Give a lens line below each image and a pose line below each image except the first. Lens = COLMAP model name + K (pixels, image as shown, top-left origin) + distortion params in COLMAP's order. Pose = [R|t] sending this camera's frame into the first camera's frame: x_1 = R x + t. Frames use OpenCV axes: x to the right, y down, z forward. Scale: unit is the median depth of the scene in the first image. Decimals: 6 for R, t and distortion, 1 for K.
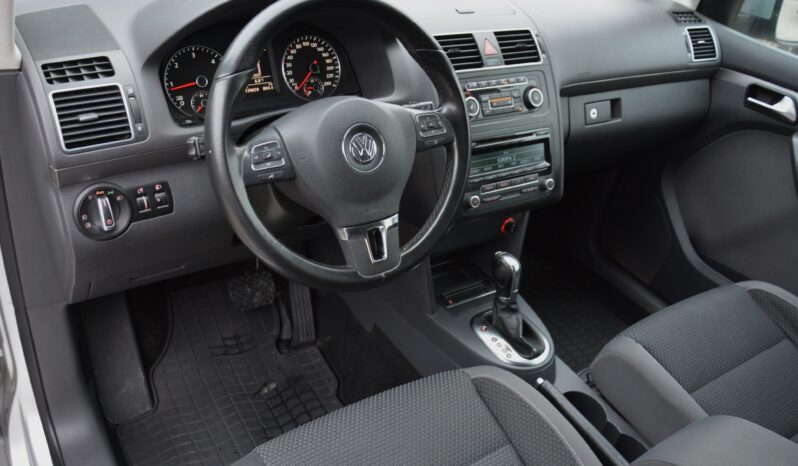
lens RADIAL K [[660.2, 0, 361.5], [0, 660.2, 232.5], [0, 0, 1]] dist [-0.034488, 0.010822]
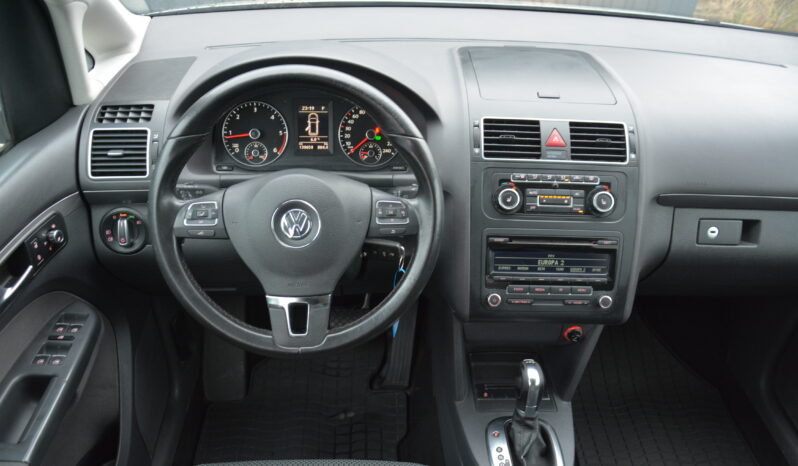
lens RADIAL K [[604.3, 0, 401.6], [0, 604.3, 249.4], [0, 0, 1]] dist [-0.046201, 0.002123]
pose [[0.870819, 0.221555, -0.438848, 0.411932], [-0.226074, 0.973174, 0.042707, -0.122034], [0.436537, 0.062022, 0.897546, 0.178613]]
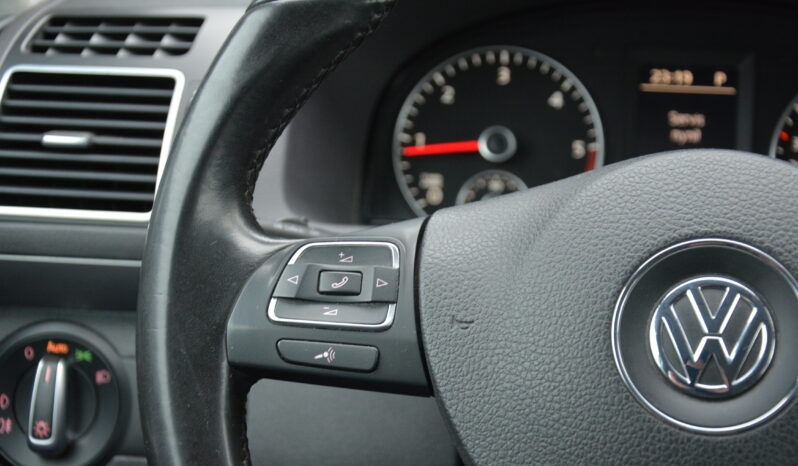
lens RADIAL K [[1406.5, 0, 399.9], [0, 1406.5, 279.9], [0, 0, 1]] dist [0.003904, 0.022299]
pose [[0.740539, 0.120421, -0.661136, 0.193421], [-0.312050, 0.932936, -0.179599, -0.011294], [0.595169, 0.339308, 0.728453, 0.398163]]
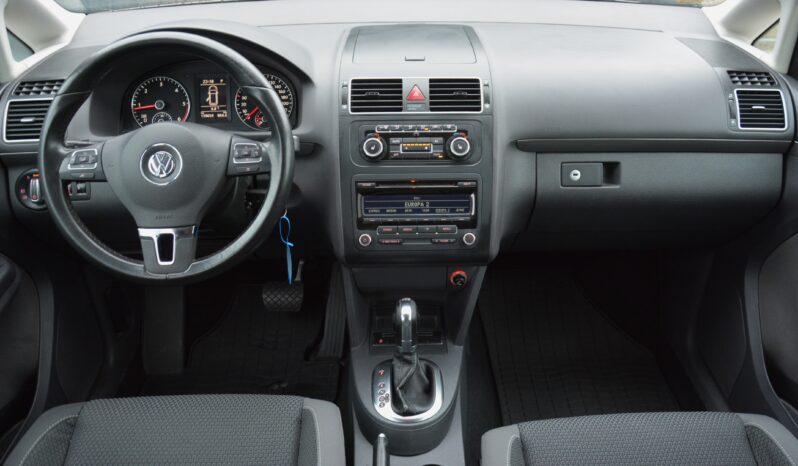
lens RADIAL K [[631.8, 0, 418.0], [0, 631.8, 203.4], [0, 0, 1]] dist [-0.044249, 0.005232]
pose [[0.865829, 0.138282, -0.480851, 0.695772], [-0.191937, 0.979320, -0.063976, -0.055304], [0.462060, 0.147686, 0.874465, 0.181747]]
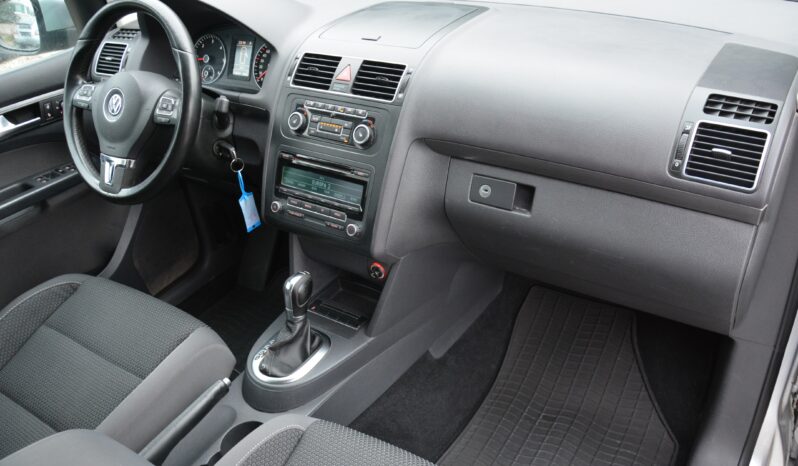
lens RADIAL K [[632.4, 0, 420.1], [0, 632.4, 242.8], [0, 0, 1]] dist [-0.031645, 0.004791]
pose [[0.416021, 0.366284, -0.832324, 1.140572], [-0.390925, 0.898435, 0.199982, -0.289919], [0.821038, 0.242180, 0.516957, 0.672499]]
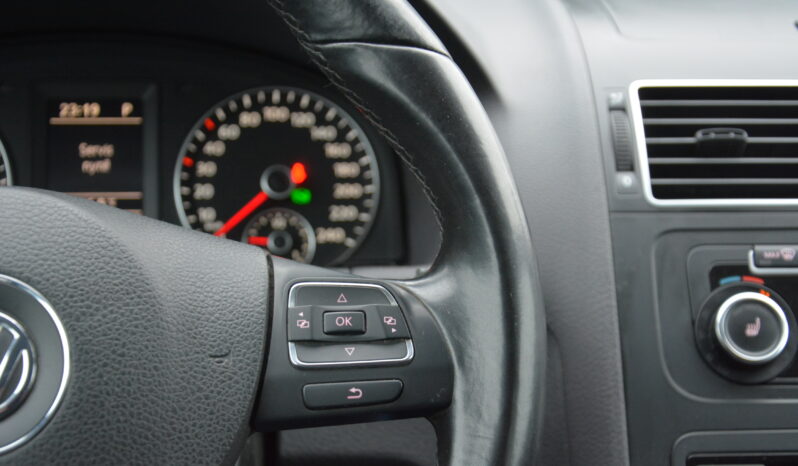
lens RADIAL K [[1406.5, 0, 399.9], [0, 1406.5, 279.9], [0, 0, 1]] dist [0.003904, 0.022299]
pose [[0.882973, 0.050082, -0.466745, 0.299004], [-0.188090, 0.948733, -0.254023, -0.037074], [0.430094, 0.312086, 0.847125, 0.438981]]
